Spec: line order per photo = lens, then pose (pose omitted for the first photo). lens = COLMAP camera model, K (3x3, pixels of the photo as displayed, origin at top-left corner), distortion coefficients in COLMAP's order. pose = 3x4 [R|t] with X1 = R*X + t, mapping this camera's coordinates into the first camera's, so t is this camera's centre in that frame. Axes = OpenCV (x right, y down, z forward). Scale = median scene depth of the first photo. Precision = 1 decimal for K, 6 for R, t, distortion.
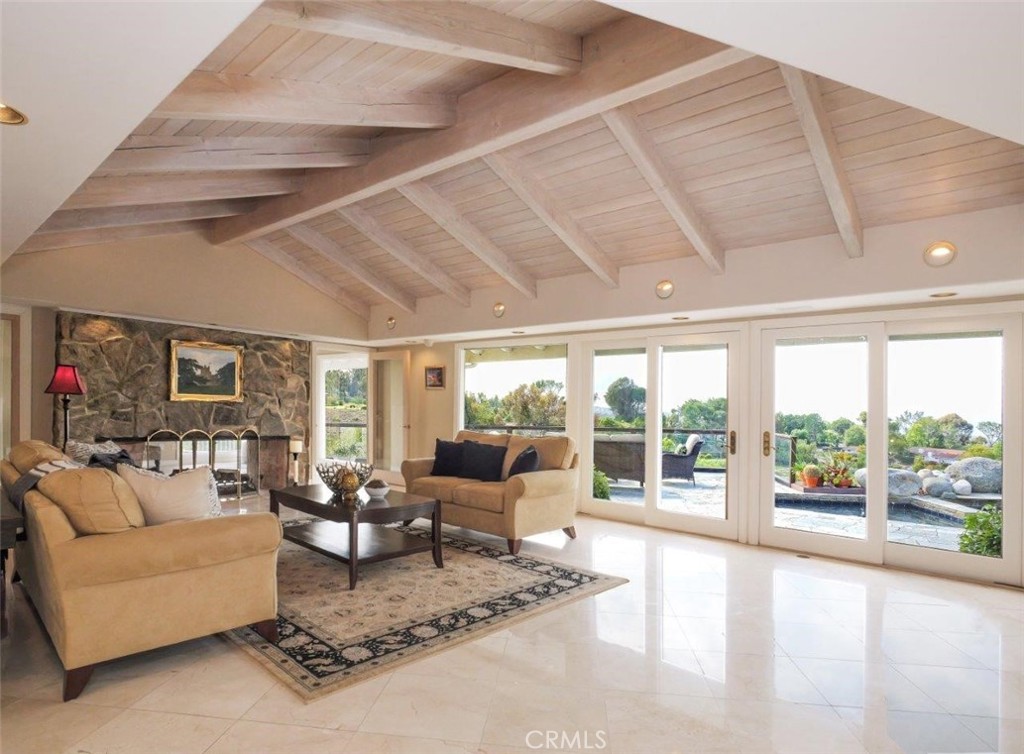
lens RADIAL K [[570.8, 0, 511.6], [0, 570.8, 399.5], [0, 0, 1]] dist [-0.001332, -0.000063]
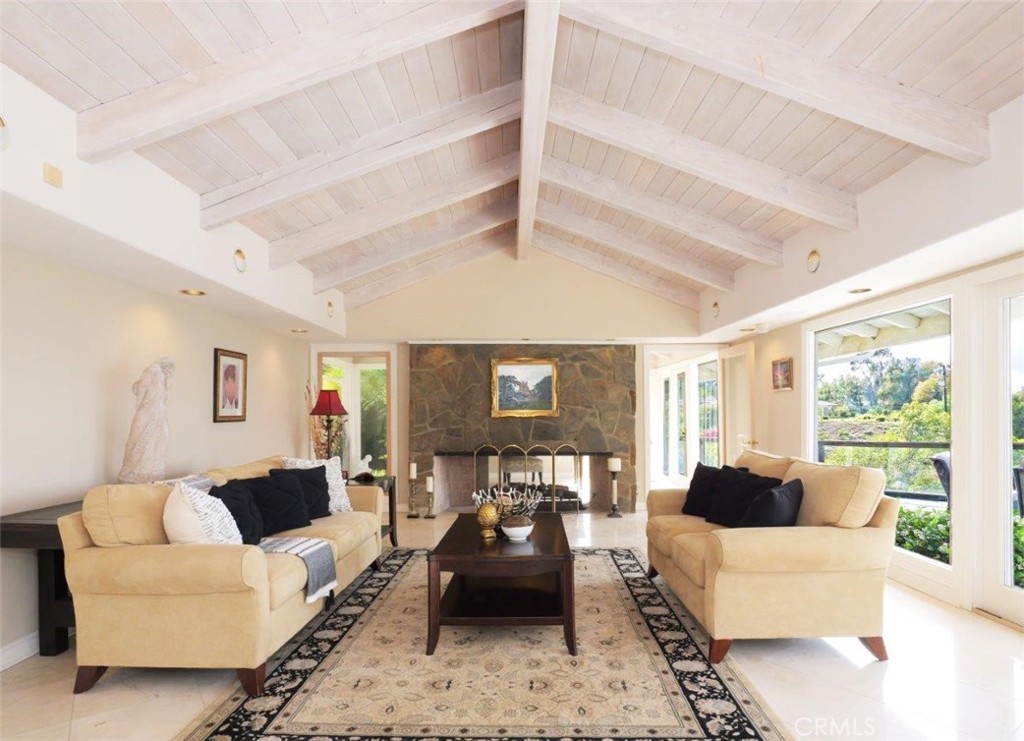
lens RADIAL K [[584.3, 0, 510.5], [0, 584.3, 411.3], [0, 0, 1]] dist [-0.009798, -0.000463]
pose [[0.664877, -0.032975, -0.746225, 0.247117], [0.033463, 0.999337, -0.014345, 0.008517], [0.746203, -0.015433, 0.665540, 0.338073]]
